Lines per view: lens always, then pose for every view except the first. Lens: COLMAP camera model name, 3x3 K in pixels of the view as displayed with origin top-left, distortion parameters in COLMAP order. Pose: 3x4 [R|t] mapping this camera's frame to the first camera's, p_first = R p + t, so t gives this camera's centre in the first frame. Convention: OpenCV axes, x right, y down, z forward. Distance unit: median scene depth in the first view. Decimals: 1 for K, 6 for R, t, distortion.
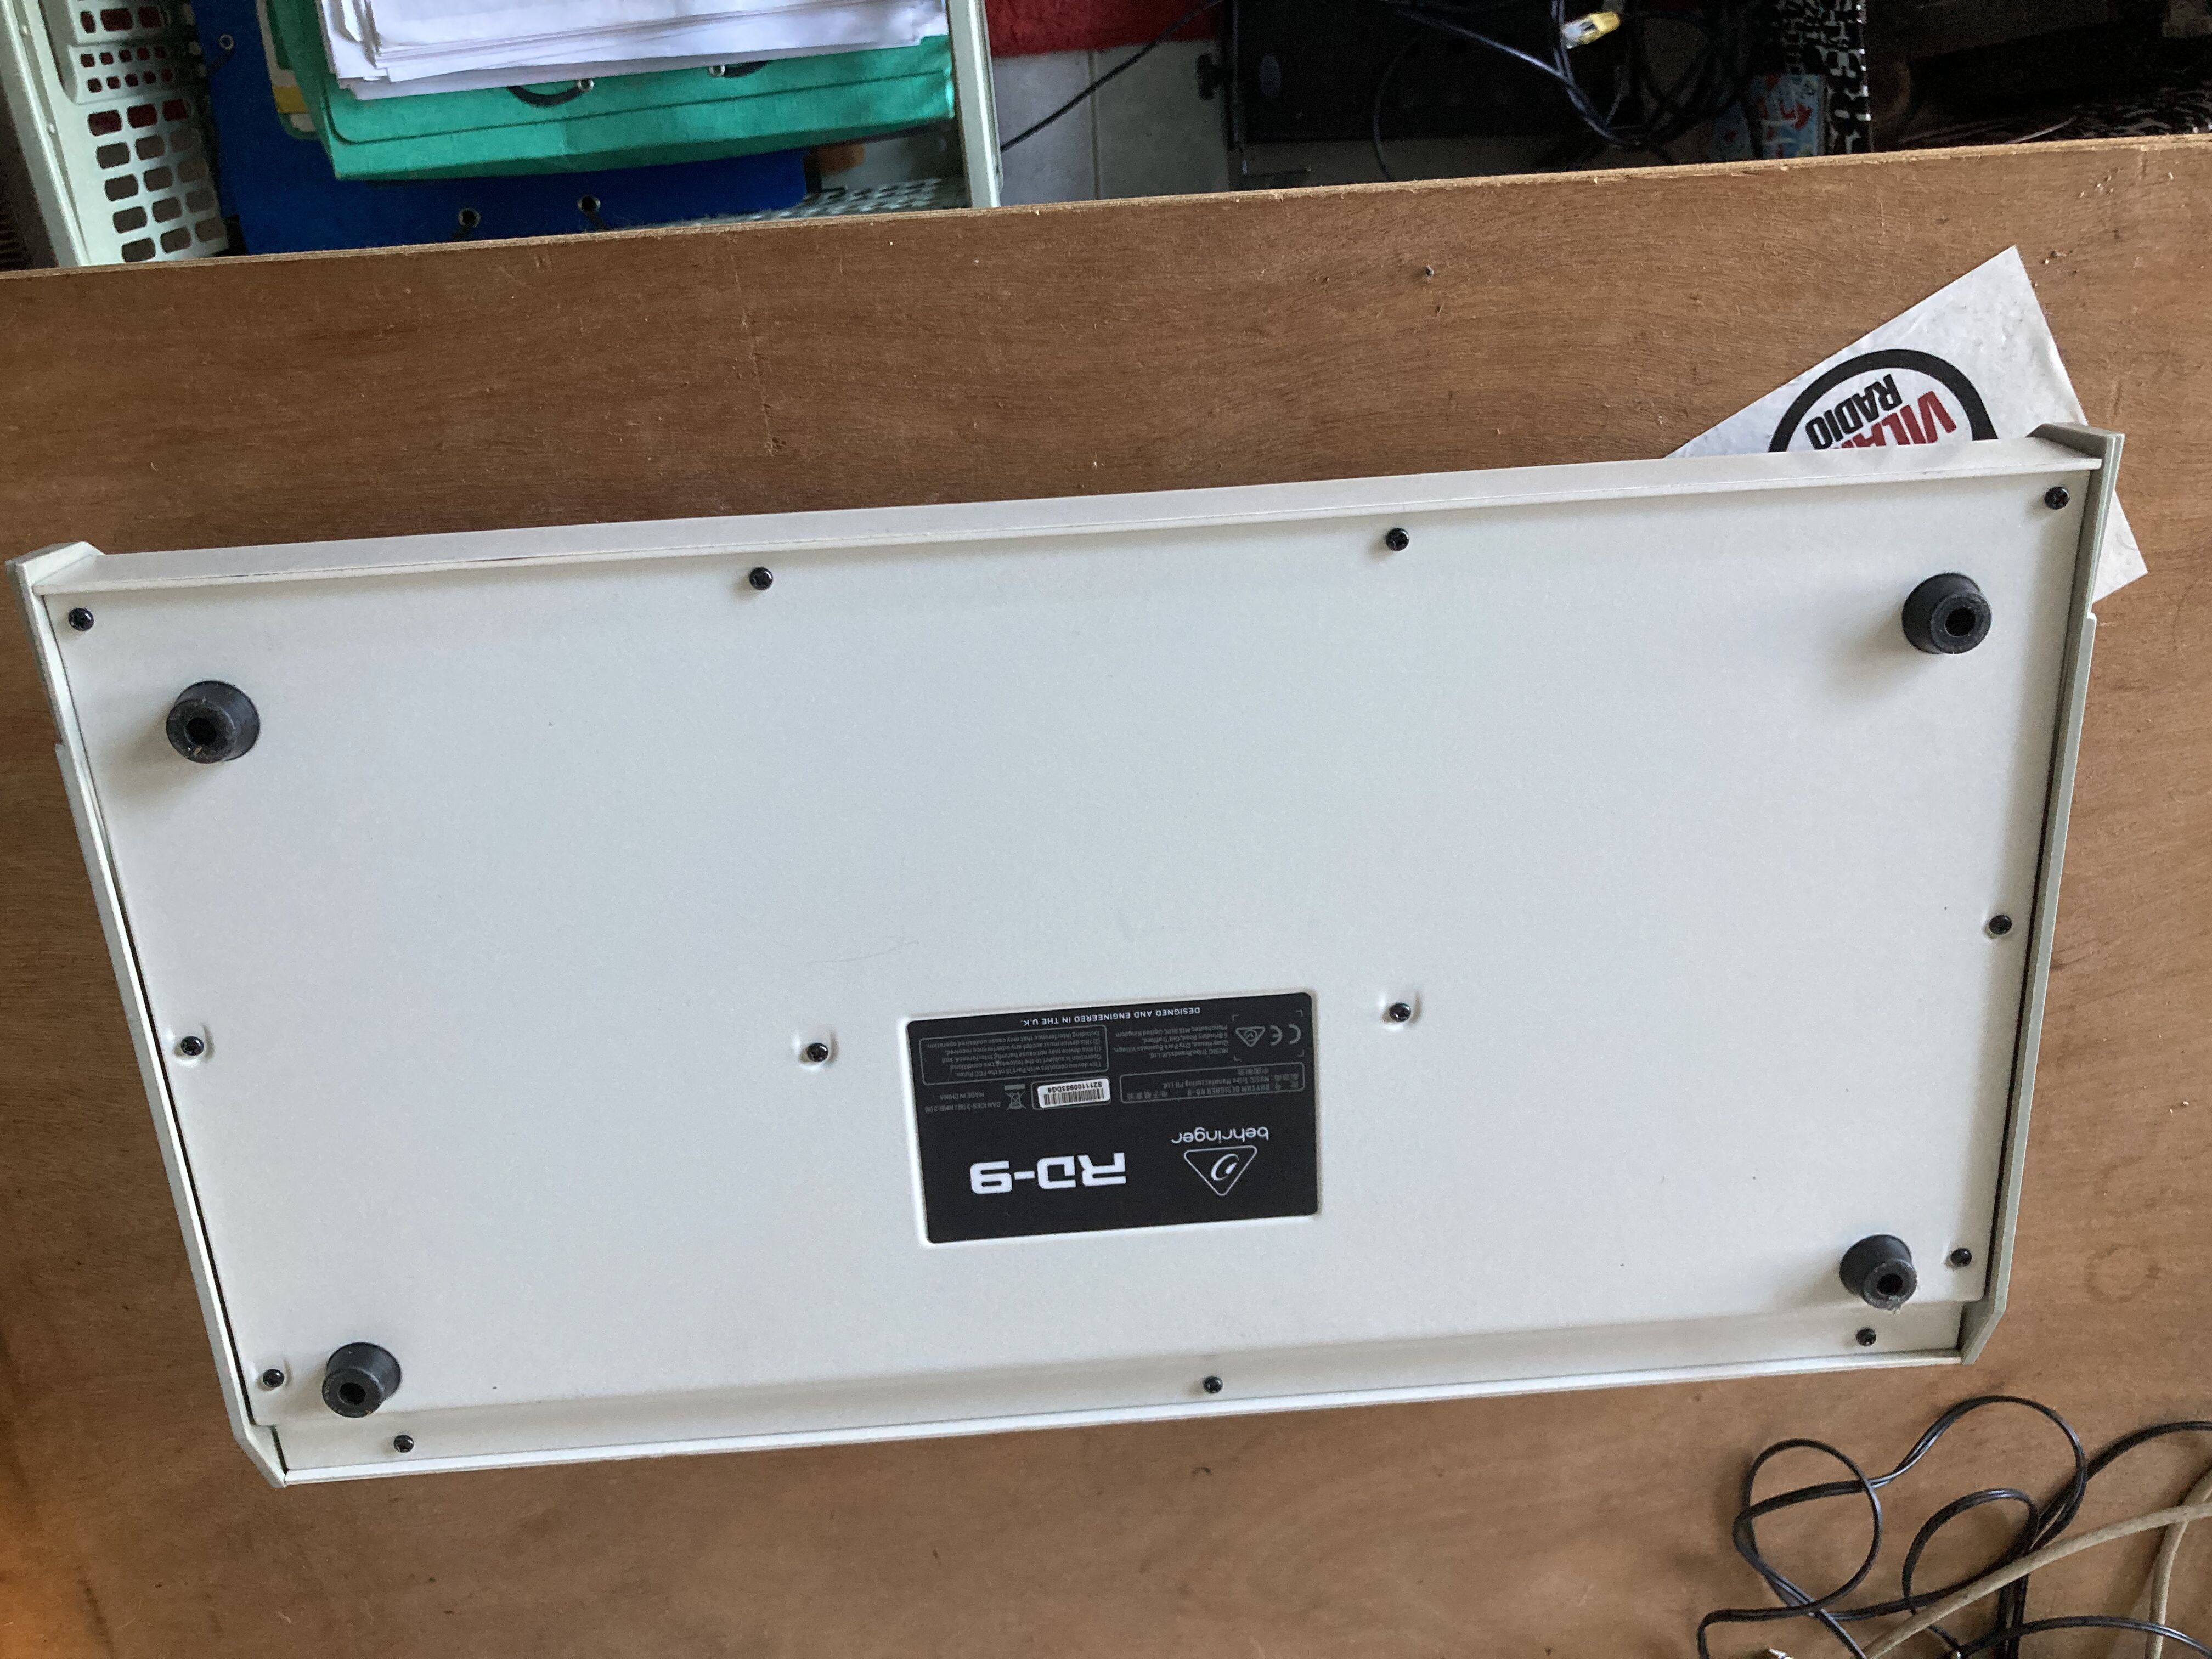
lens RADIAL K [[1822.4, 0, 1104.8], [0, 1822.4, 848.4], [0, 0, 1]] dist [0.006339, -0.002655]
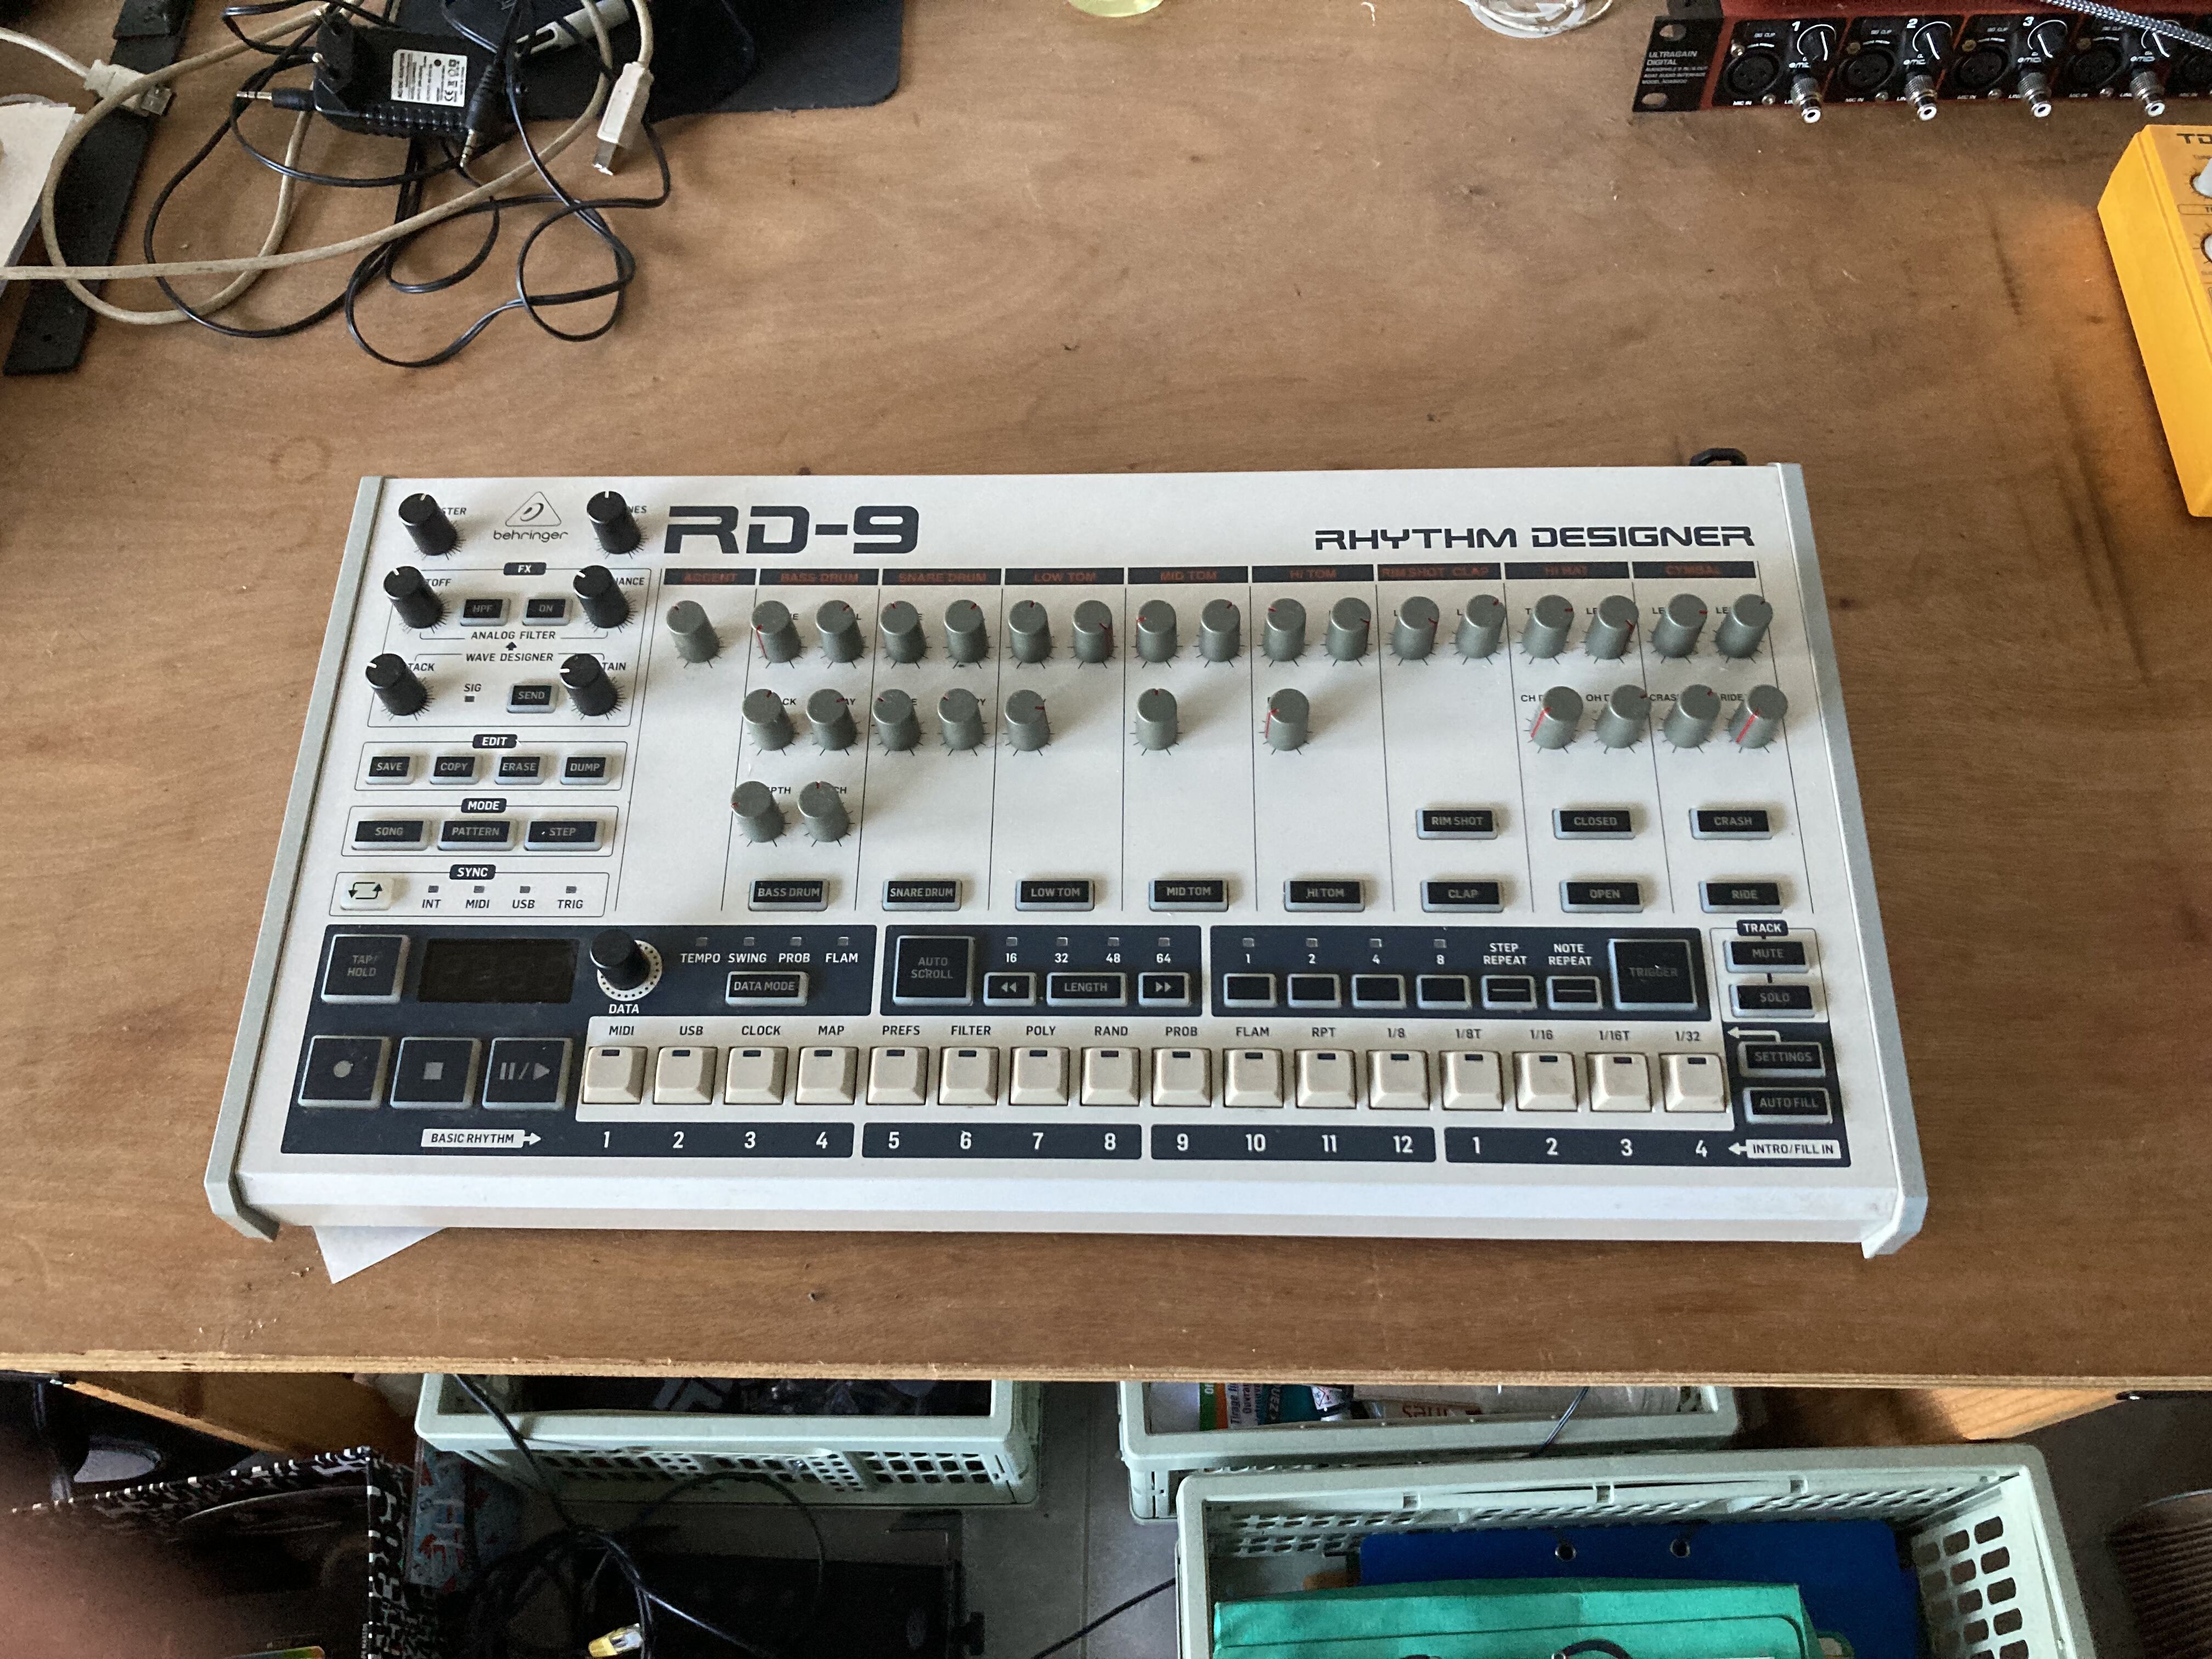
lens RADIAL K [[1822.4, 0, 1090.4], [0, 1822.4, 833.9], [0, 0, 1]] dist [0.006339, -0.002655]
pose [[-0.997434, -0.067047, 0.025102, -0.010933], [0.068787, -0.994696, 0.076468, -0.064466], [0.019842, 0.077999, 0.996756, -0.160356]]
